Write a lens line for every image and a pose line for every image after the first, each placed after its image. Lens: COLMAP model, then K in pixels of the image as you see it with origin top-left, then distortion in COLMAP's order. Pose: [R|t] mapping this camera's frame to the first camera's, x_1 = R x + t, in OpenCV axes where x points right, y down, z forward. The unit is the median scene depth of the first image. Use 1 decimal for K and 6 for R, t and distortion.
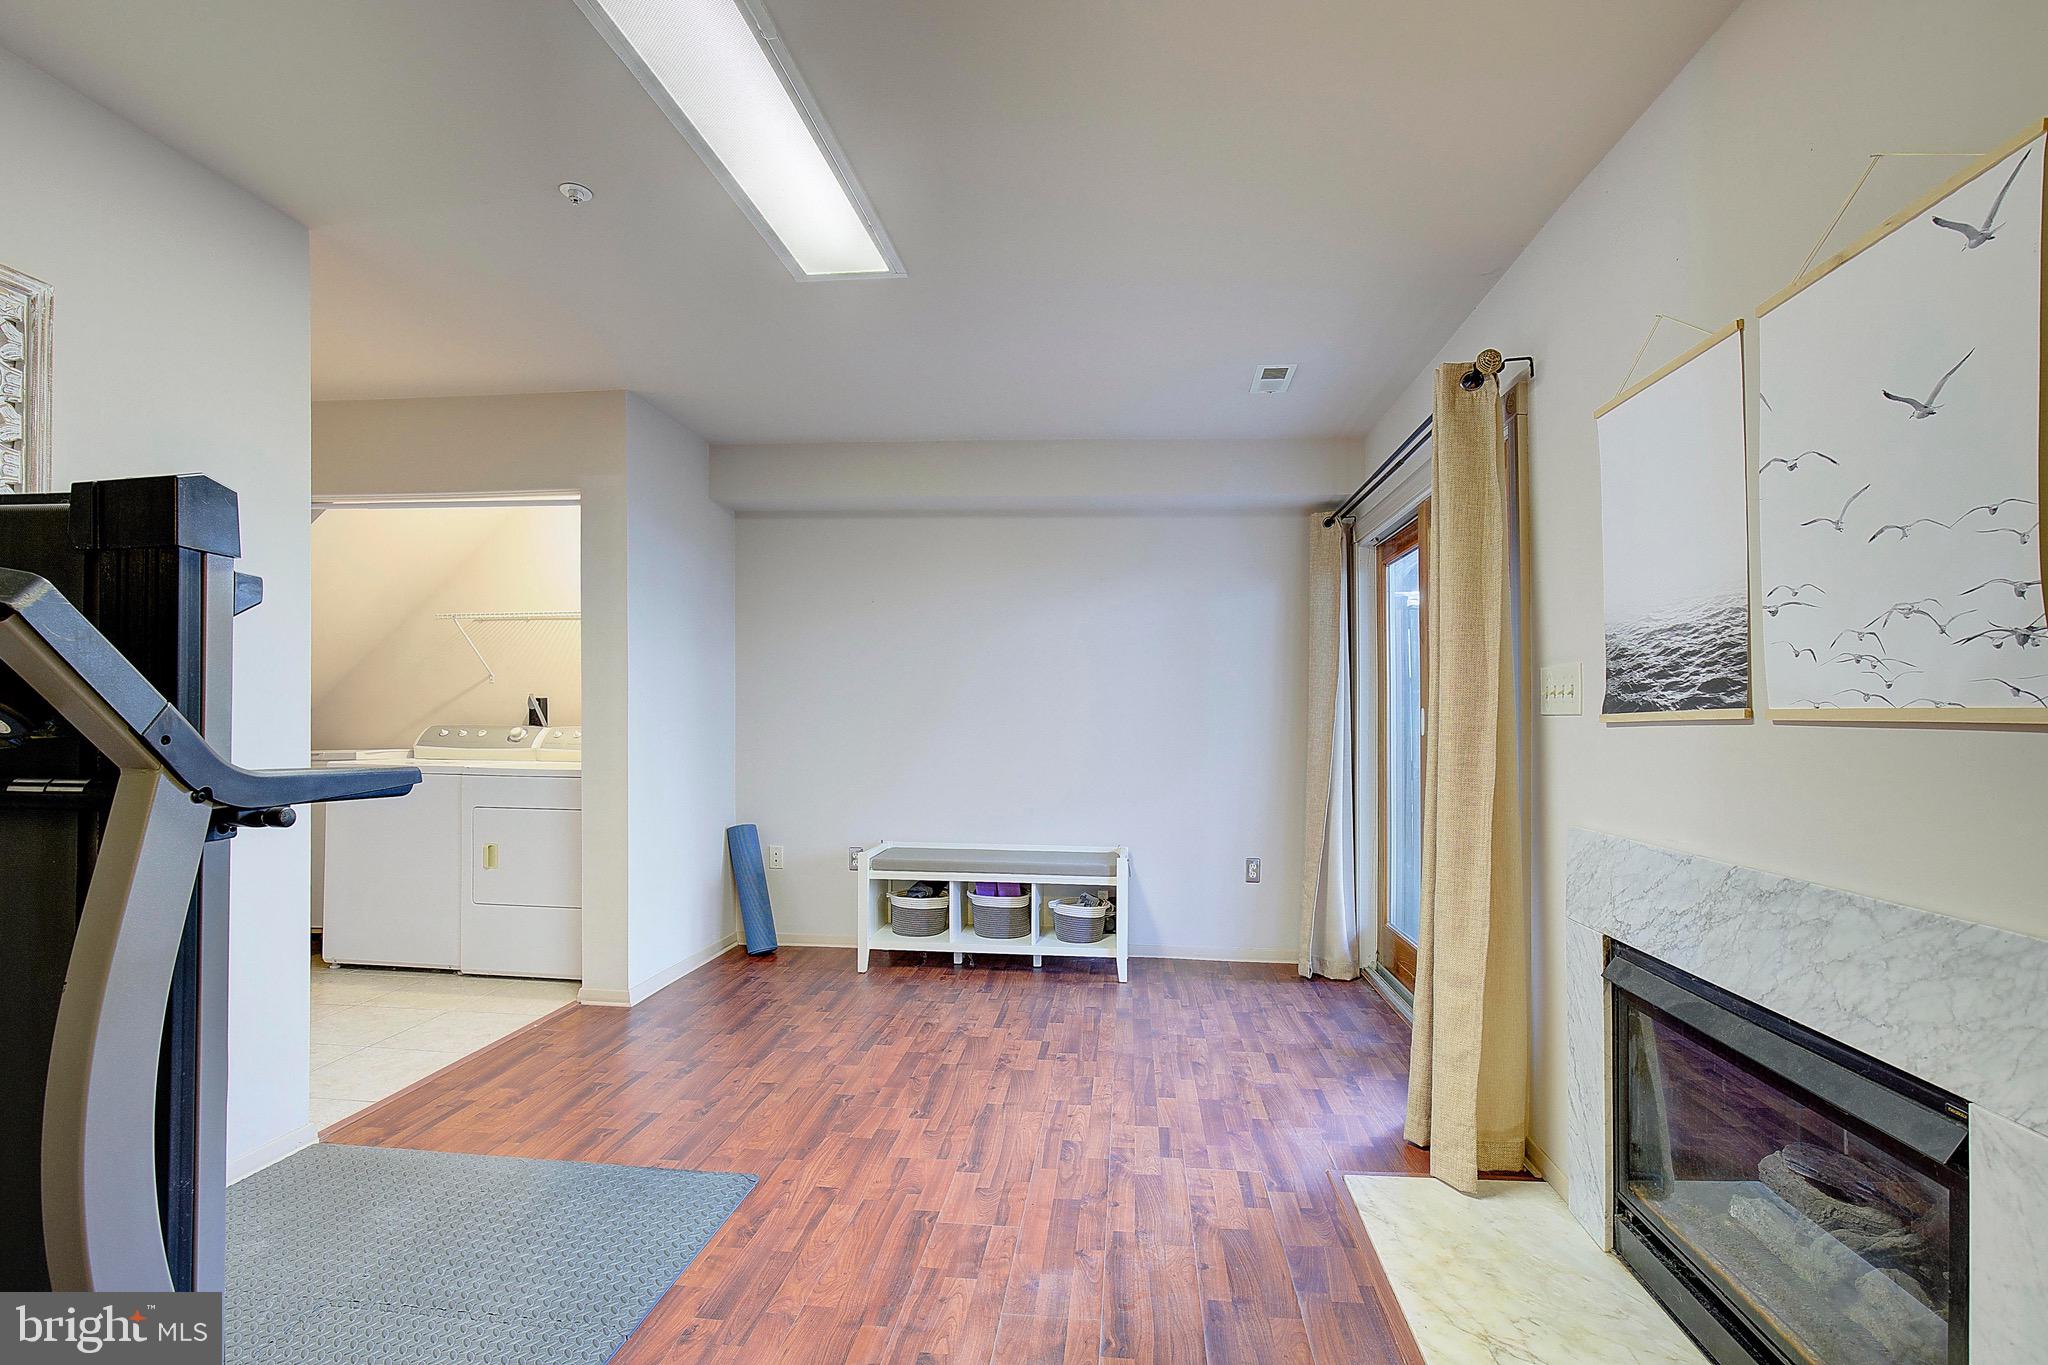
lens RADIAL K [[952.2, 0, 1038.3], [0, 952.2, 679.1], [0, 0, 1]] dist [-0.014175, 0.000202]
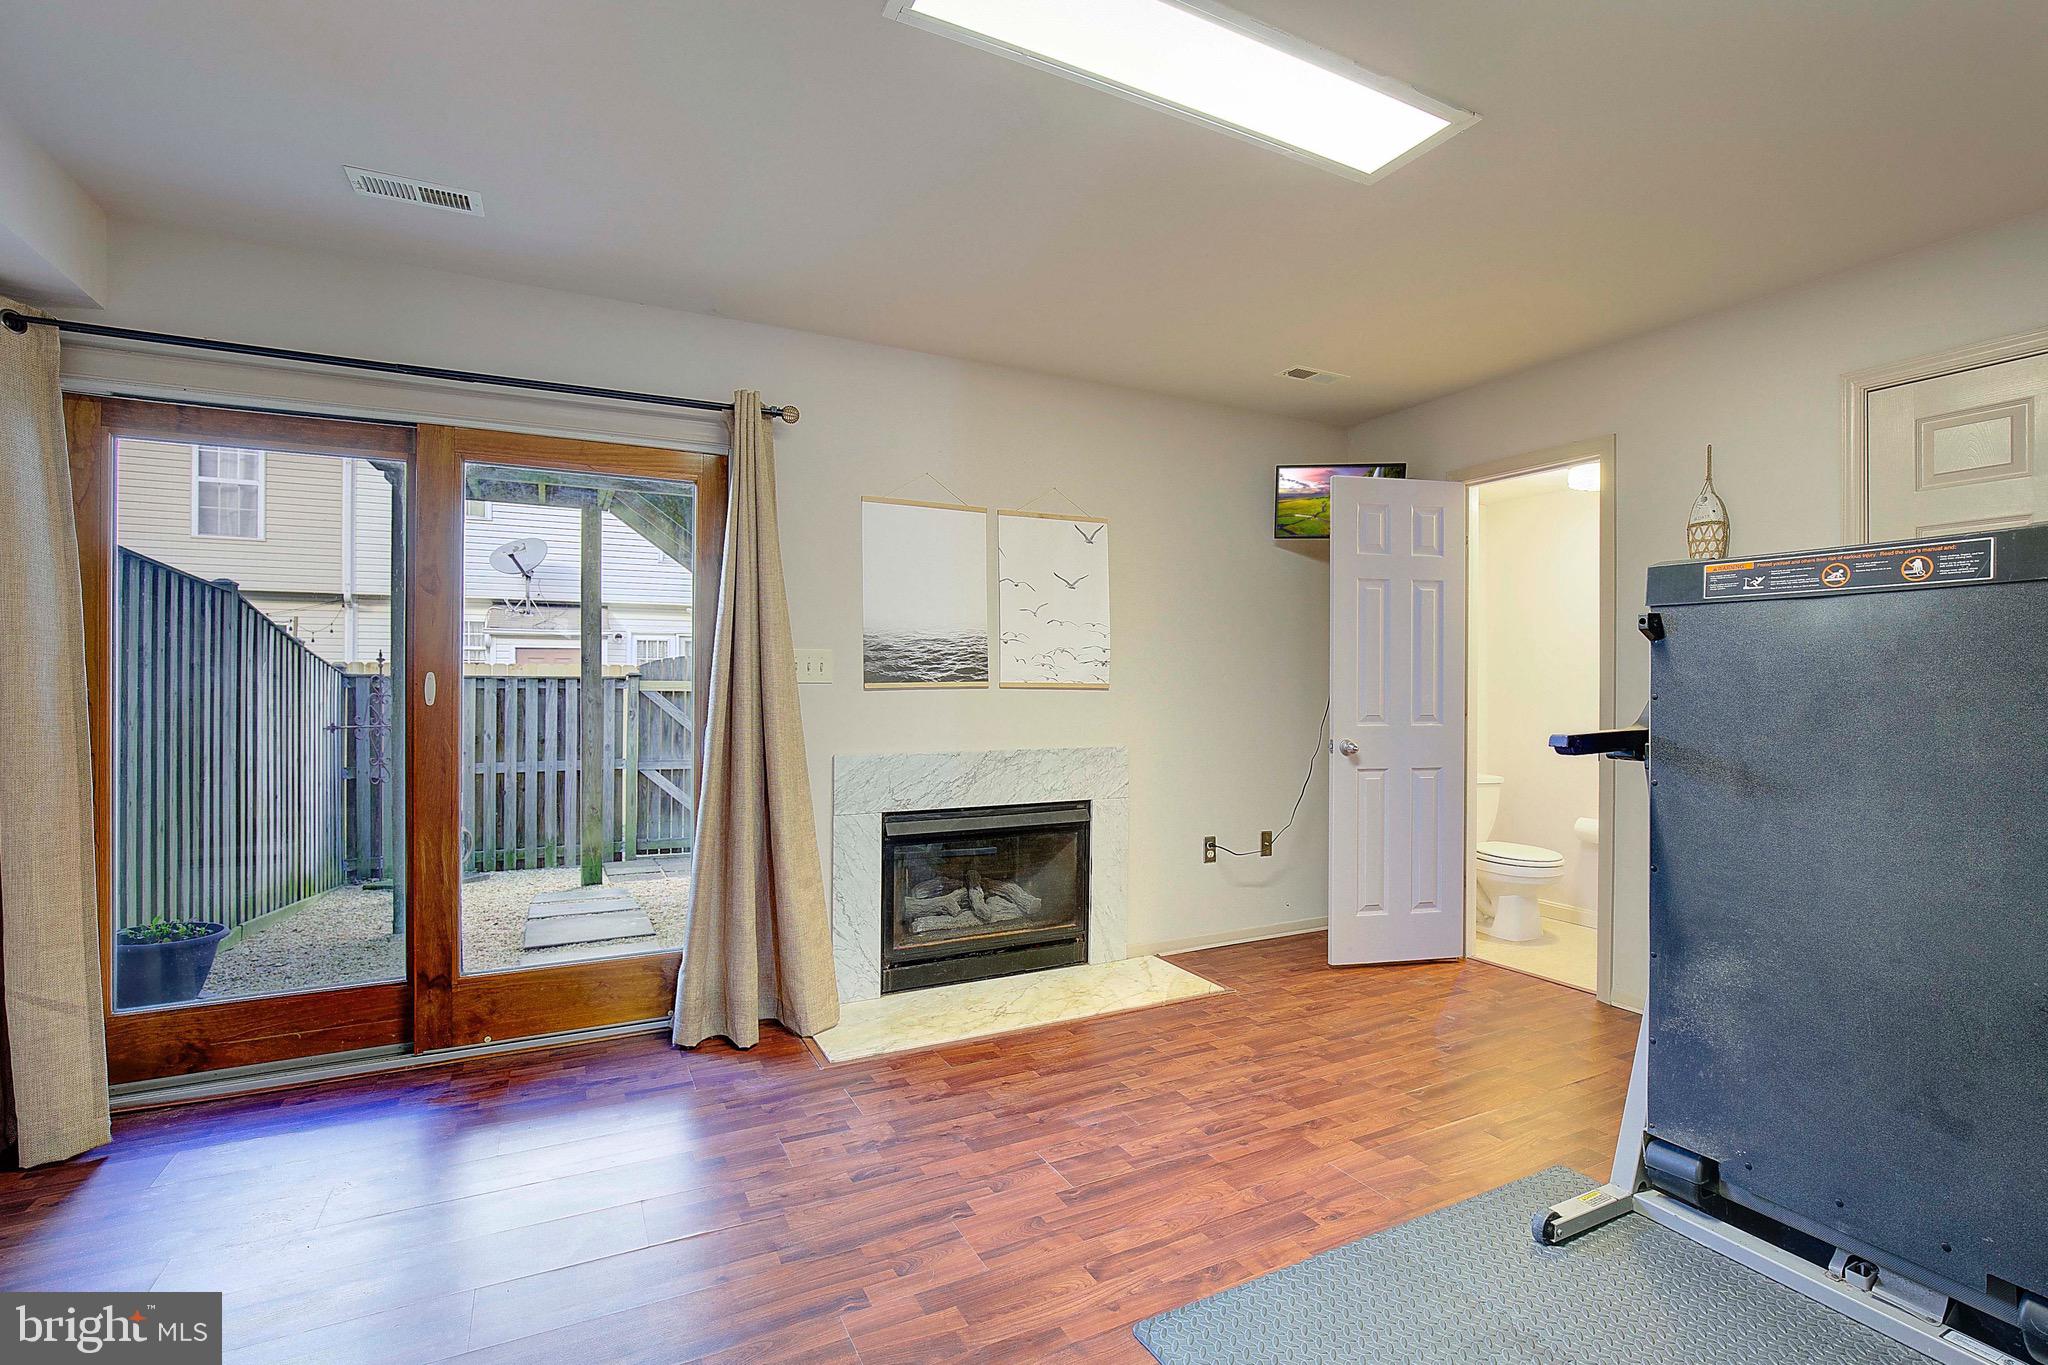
lens RADIAL K [[952.2, 0, 1058.5], [0, 952.2, 686.8], [0, 0, 1]] dist [-0.014175, 0.000202]
pose [[-0.565049, -0.010487, 0.824990, -1.054086], [-0.039488, 0.999117, -0.014346, 0.058862], [-0.824112, -0.040683, -0.564965, 1.820498]]
